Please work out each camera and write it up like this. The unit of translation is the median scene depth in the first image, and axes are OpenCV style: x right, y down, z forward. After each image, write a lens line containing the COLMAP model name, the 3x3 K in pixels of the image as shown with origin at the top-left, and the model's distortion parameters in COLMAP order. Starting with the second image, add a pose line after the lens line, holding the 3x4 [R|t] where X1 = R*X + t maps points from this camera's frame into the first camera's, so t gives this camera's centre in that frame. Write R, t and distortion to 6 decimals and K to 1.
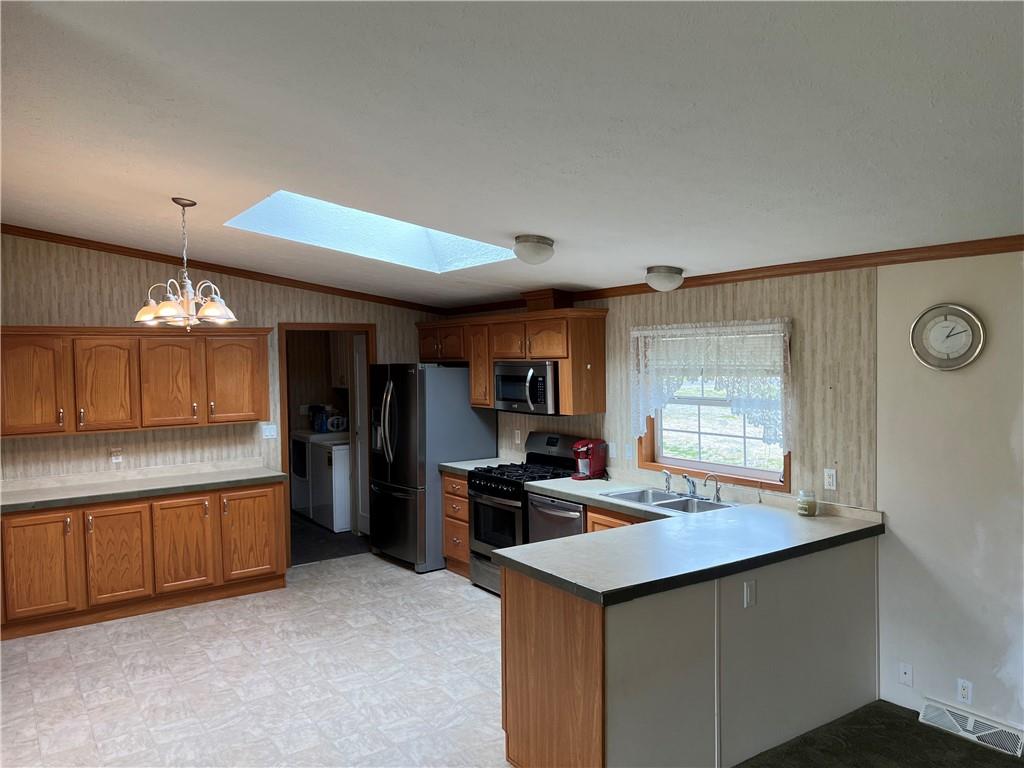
lens RADIAL K [[769.0, 0, 506.5], [0, 769.0, 365.0], [0, 0, 1]] dist [0.060026, -0.070808]
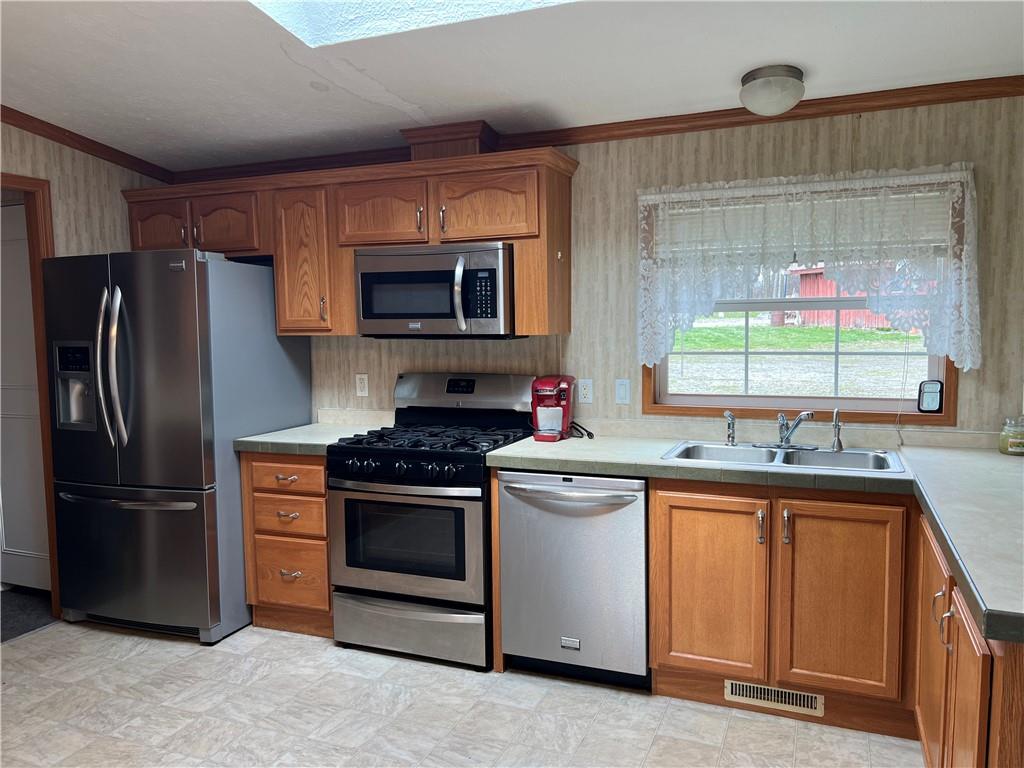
lens RADIAL K [[773.8, 0, 512.0], [0, 773.8, 384.0], [0, 0, 1]] dist [0.051752, -0.079232]
pose [[0.831039, -0.039376, 0.554819, -0.263870], [0.005812, 0.998051, 0.062127, 0.064831], [-0.556184, -0.048405, 0.829648, 0.504337]]
